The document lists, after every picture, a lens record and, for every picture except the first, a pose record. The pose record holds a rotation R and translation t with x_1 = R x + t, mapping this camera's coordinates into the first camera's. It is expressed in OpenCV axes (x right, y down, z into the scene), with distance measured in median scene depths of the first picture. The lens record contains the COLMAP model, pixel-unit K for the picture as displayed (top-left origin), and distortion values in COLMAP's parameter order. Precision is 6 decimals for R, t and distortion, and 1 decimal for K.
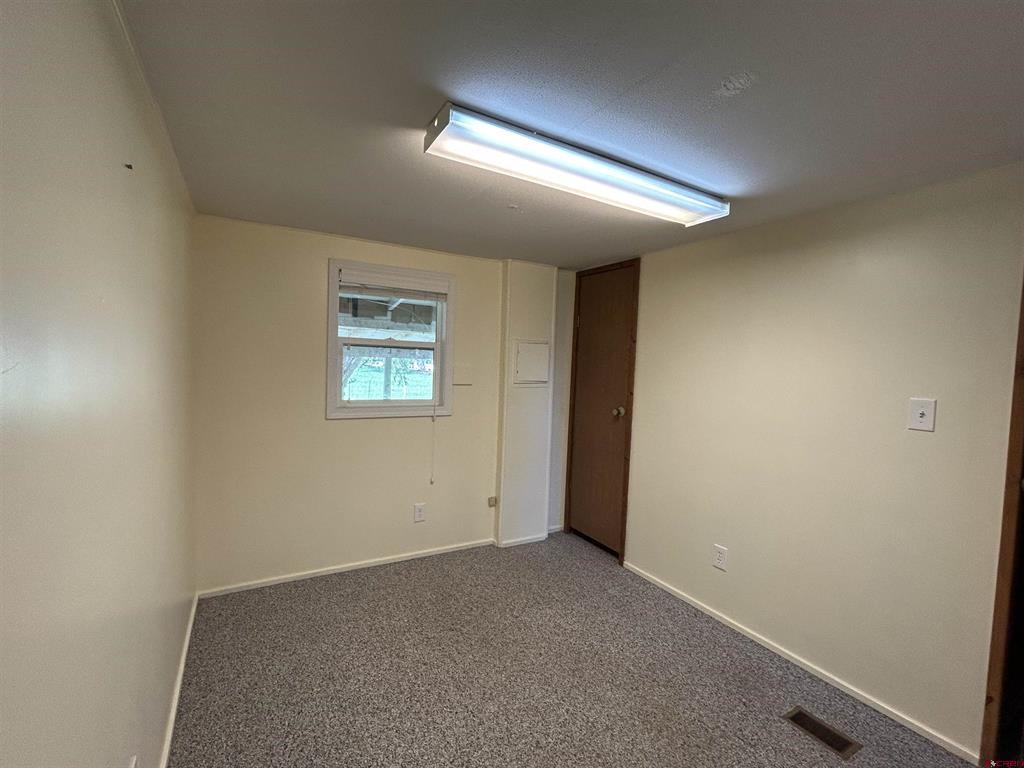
lens RADIAL K [[454.2, 0, 514.9], [0, 454.2, 383.7], [0, 0, 1]] dist [0.003426, 0.000404]
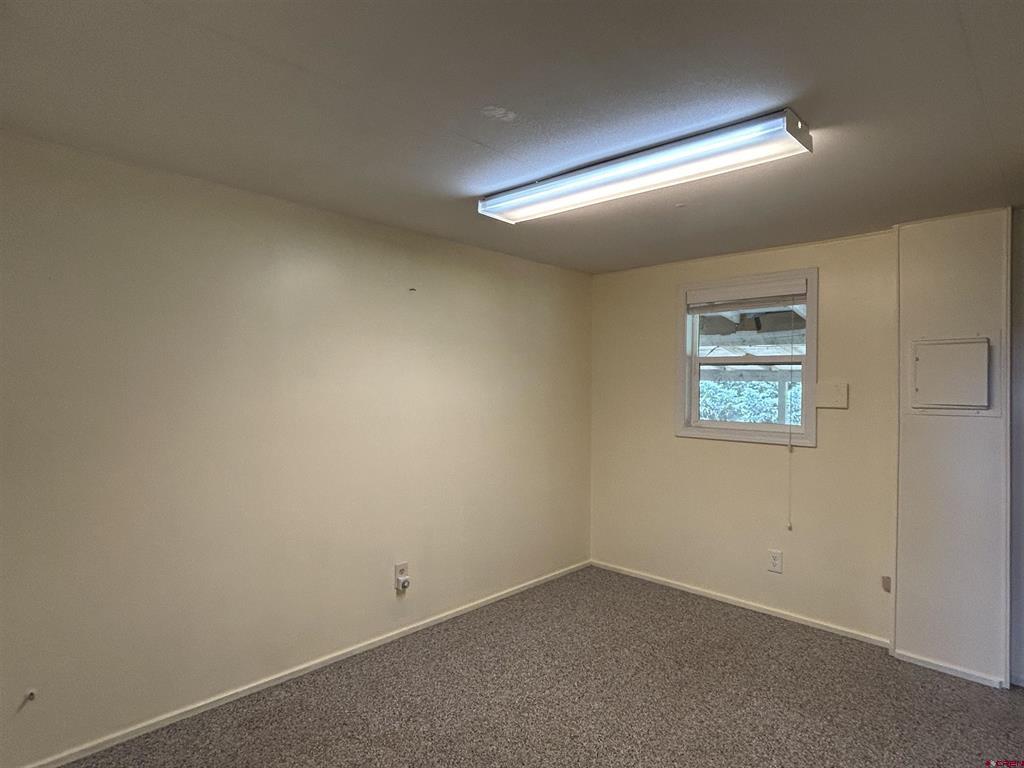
lens RADIAL K [[567.7, 0, 514.3], [0, 567.7, 379.8], [0, 0, 1]] dist [0.006313, 0.001068]
pose [[0.293533, -0.031263, -0.955438, 0.640102], [-0.040281, 0.998173, -0.045037, 0.019222], [0.955100, 0.051705, 0.291737, 0.221032]]
